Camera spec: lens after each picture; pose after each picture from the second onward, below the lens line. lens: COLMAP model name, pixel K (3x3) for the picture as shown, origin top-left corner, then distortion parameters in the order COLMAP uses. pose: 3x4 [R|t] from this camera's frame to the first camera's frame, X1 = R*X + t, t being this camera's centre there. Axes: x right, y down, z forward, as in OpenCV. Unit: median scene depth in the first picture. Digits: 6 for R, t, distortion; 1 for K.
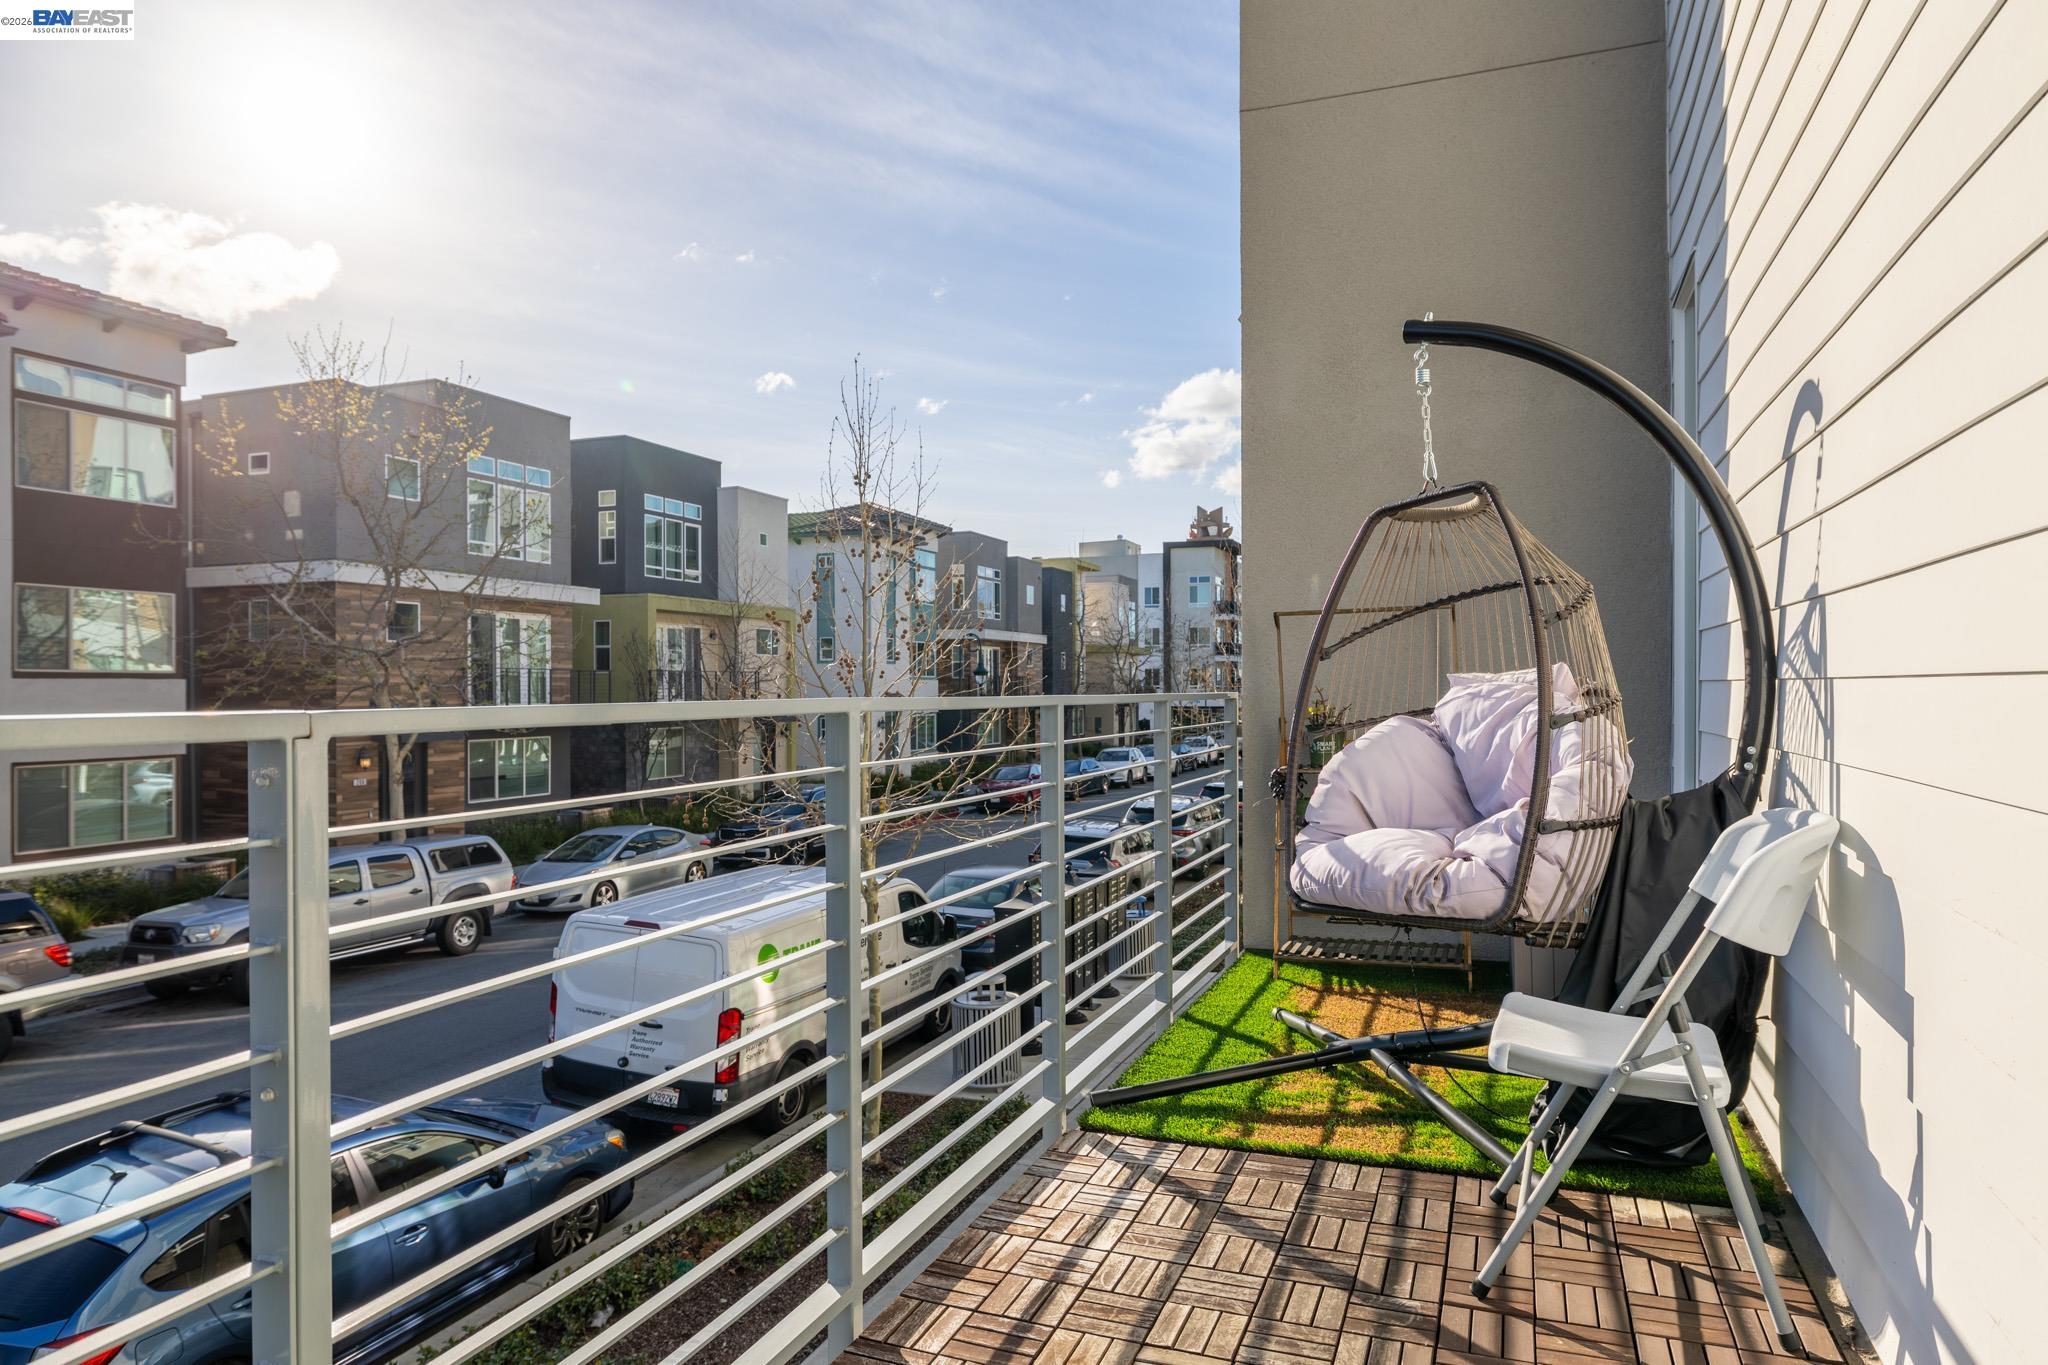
lens RADIAL K [[1242.0, 0, 1020.9], [0, 1242.0, 690.6], [0, 0, 1]] dist [0.003476, 0.001289]
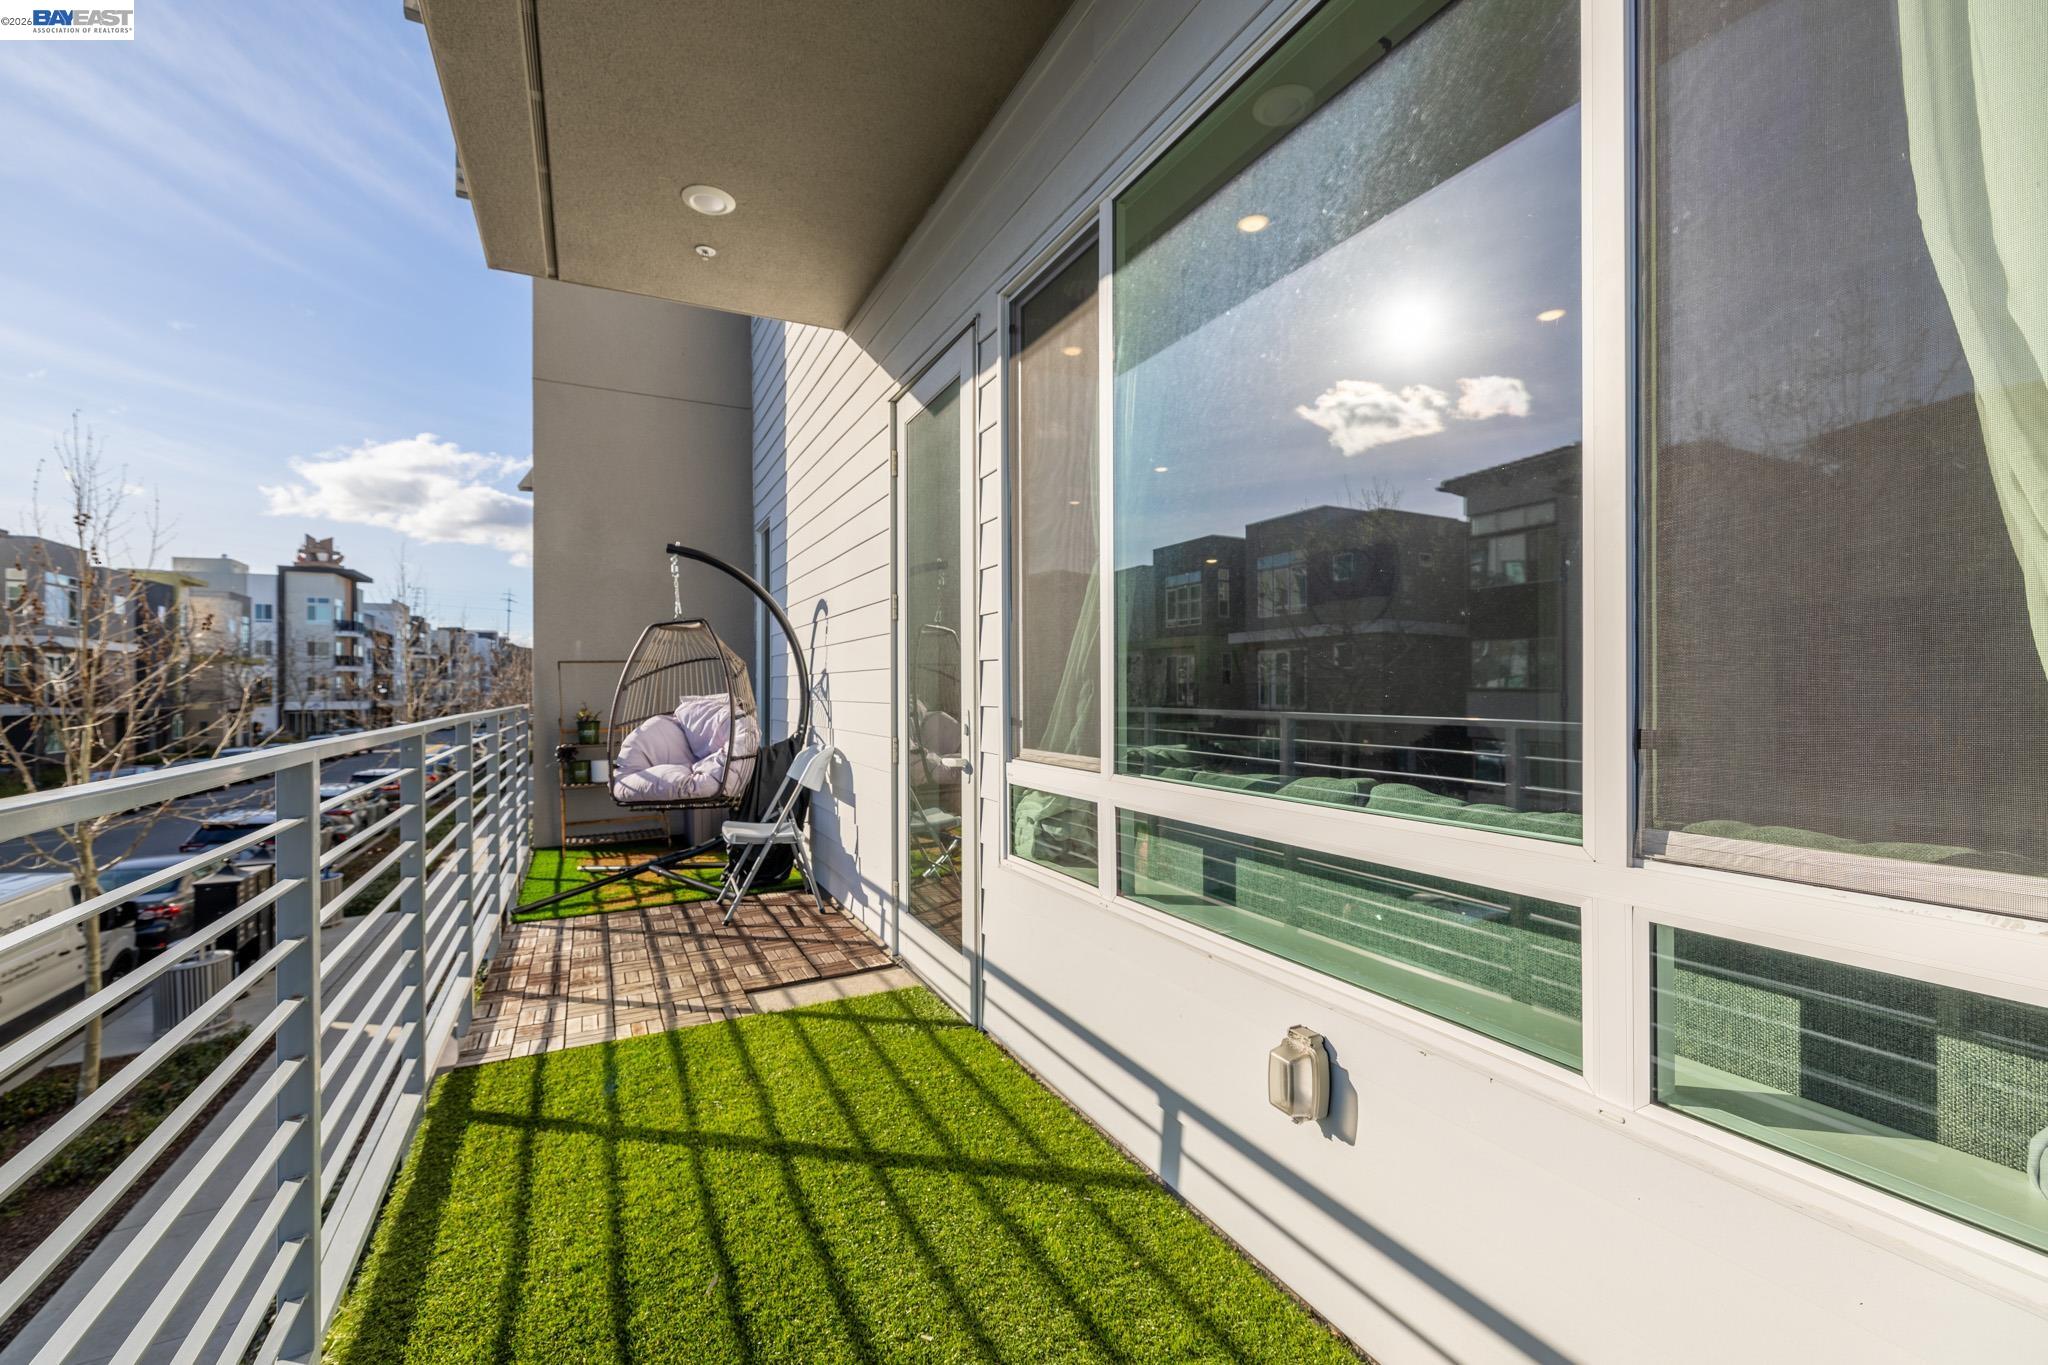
lens RADIAL K [[890.3, 0, 1022.7], [0, 890.3, 687.7], [0, 0, 1]] dist [0.003289, 0.001029]
pose [[0.667730, 0.000649, 0.744403, -0.532805], [0.003957, 0.999982, -0.004422, -0.024283], [-0.744393, 0.005898, 0.667716, -0.652860]]
